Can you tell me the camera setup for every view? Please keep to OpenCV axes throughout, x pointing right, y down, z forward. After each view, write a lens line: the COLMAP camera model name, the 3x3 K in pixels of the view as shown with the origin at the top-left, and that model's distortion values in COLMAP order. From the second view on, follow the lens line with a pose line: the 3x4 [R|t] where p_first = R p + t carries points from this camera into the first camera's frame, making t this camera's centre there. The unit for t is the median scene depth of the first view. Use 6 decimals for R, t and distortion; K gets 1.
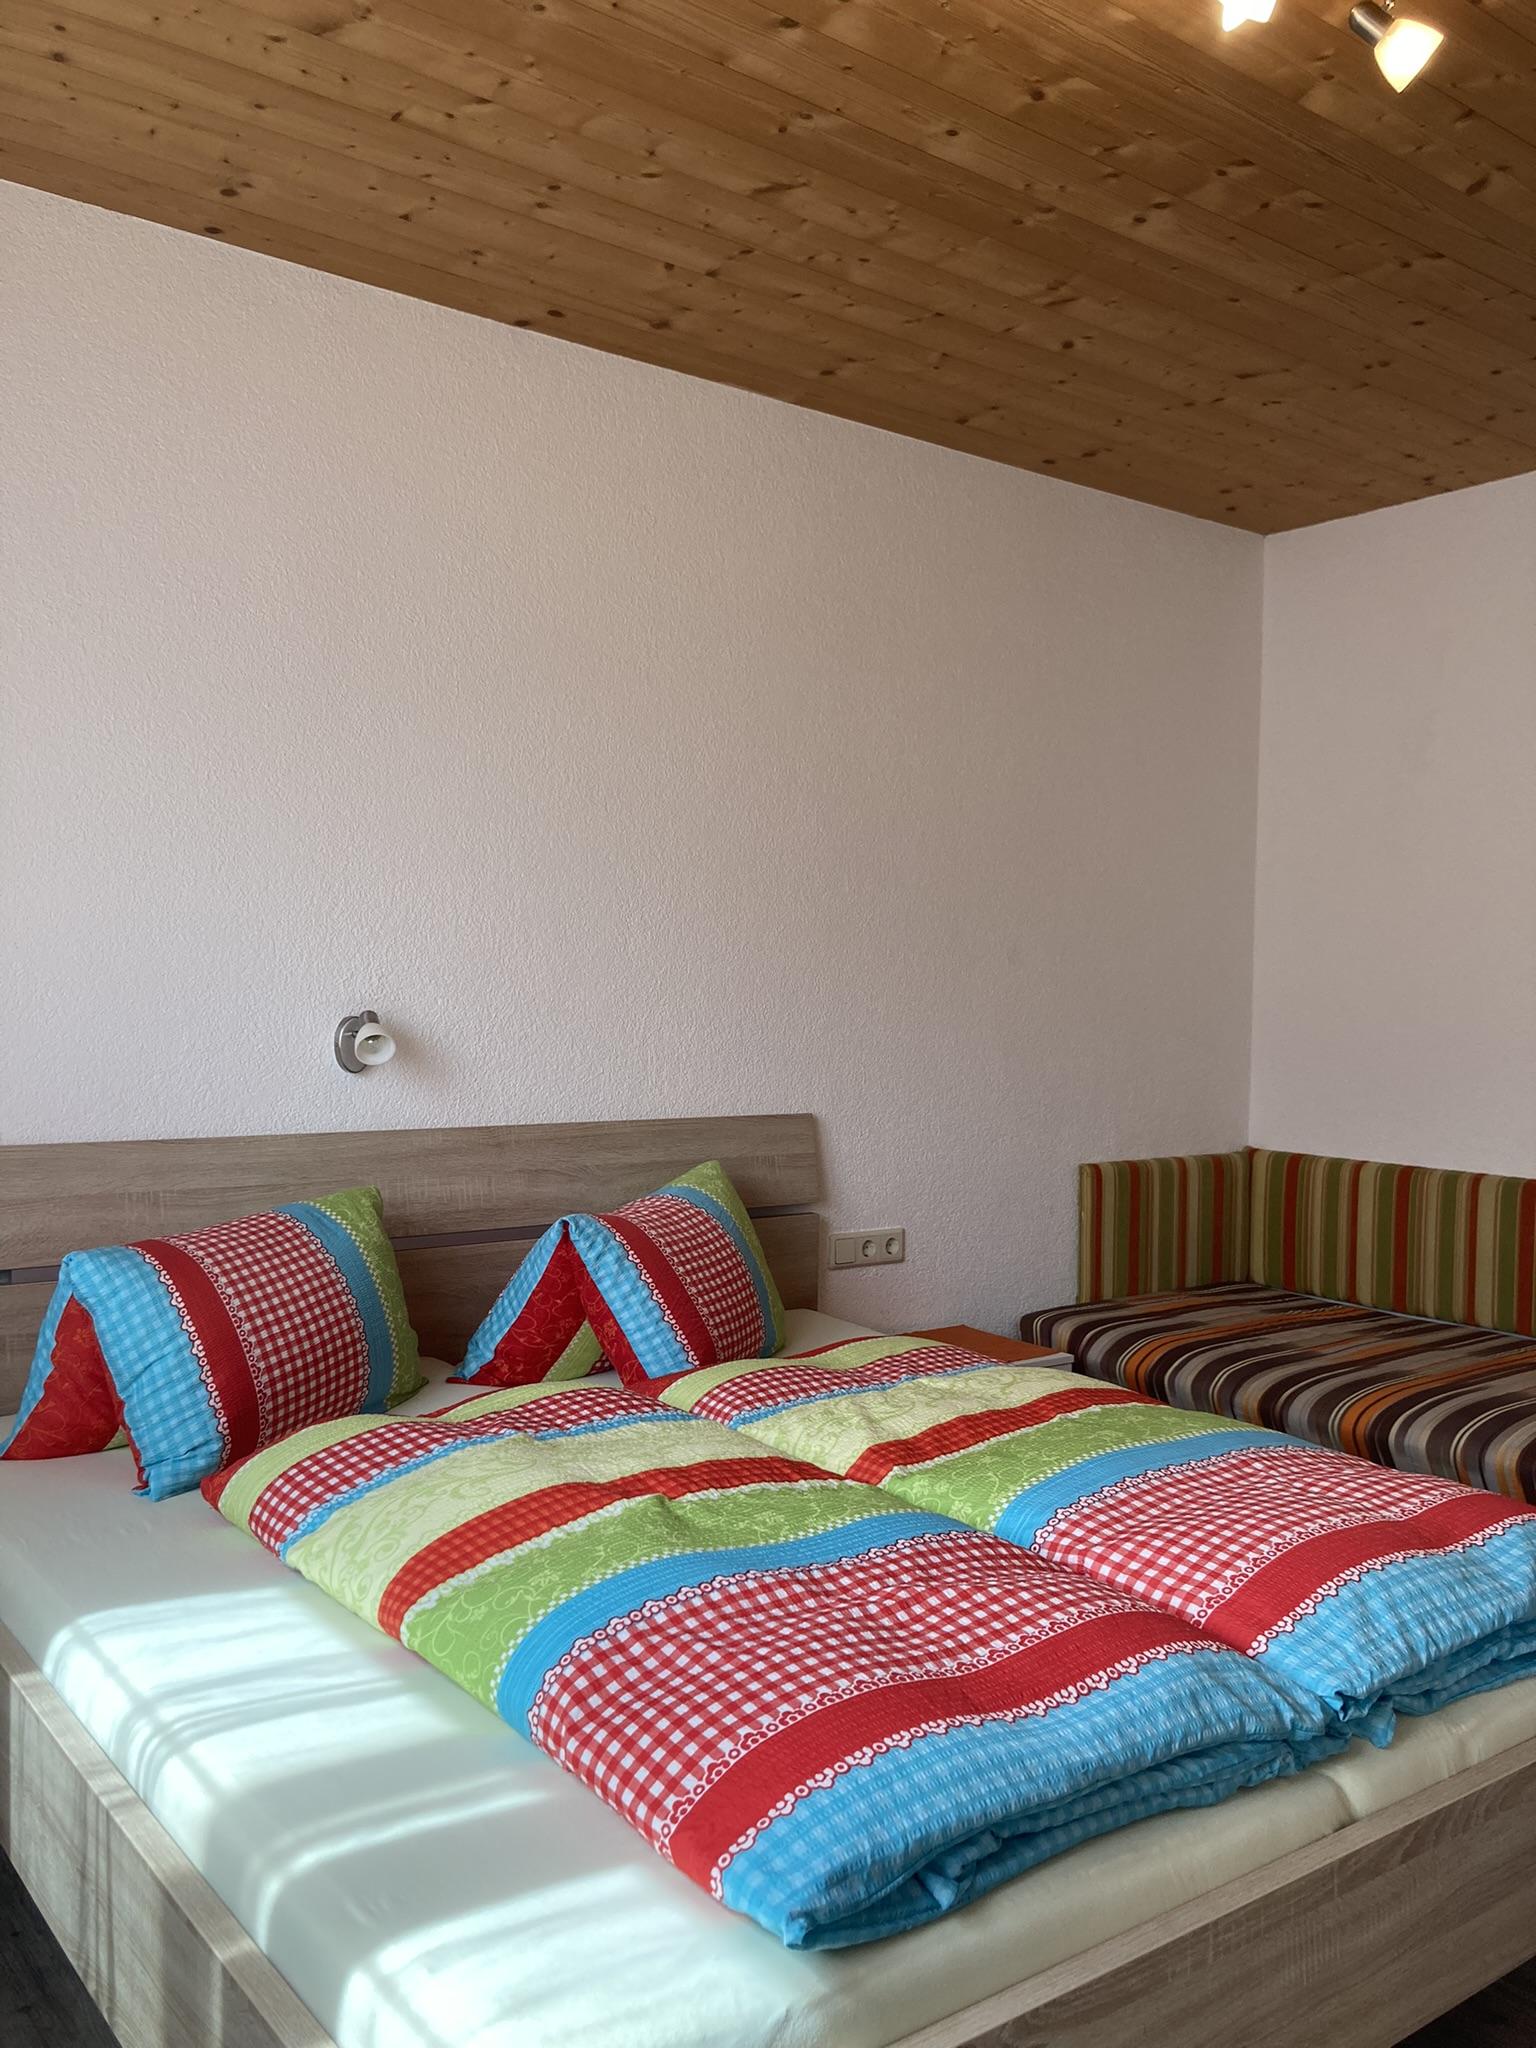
lens RADIAL K [[1712.9, 0, 780.4], [0, 1712.9, 1023.1], [0, 0, 1]] dist [0.044944, -0.023615]
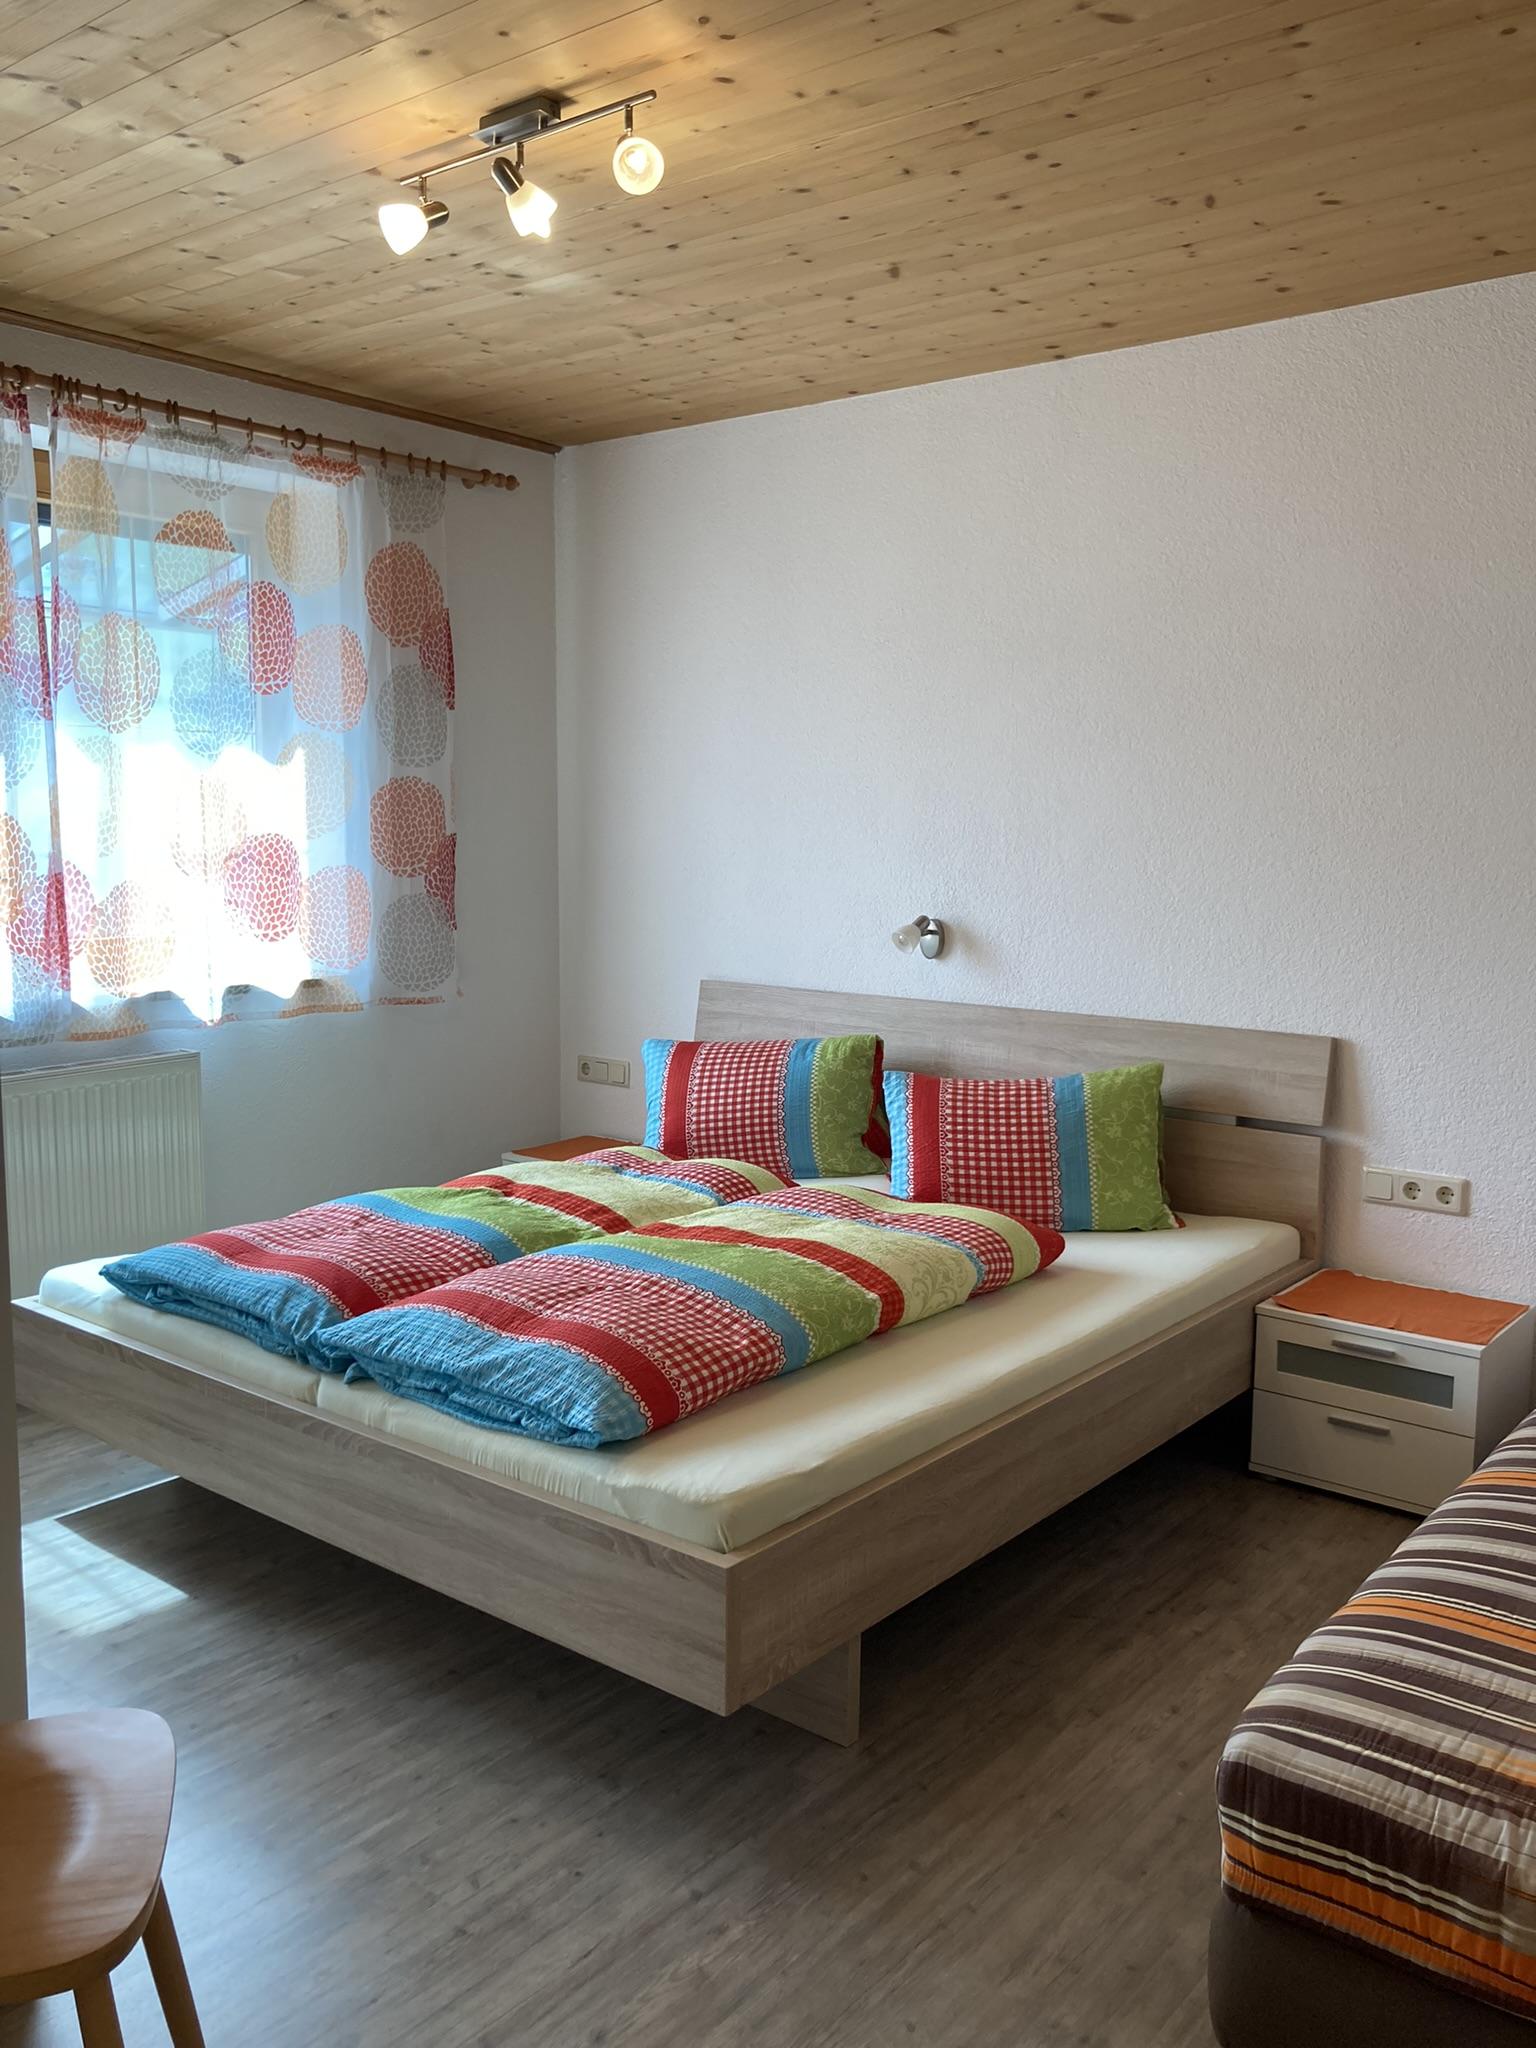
lens RADIAL K [[1712.9, 0, 784.0], [0, 1712.9, 1019.3], [0, 0, 1]] dist [0.044944, -0.023615]
pose [[0.235822, 0.102422, -0.966384, 1.037587], [-0.029107, 0.994729, 0.098323, -0.053038], [0.971360, 0.004942, 0.237560, 0.526403]]
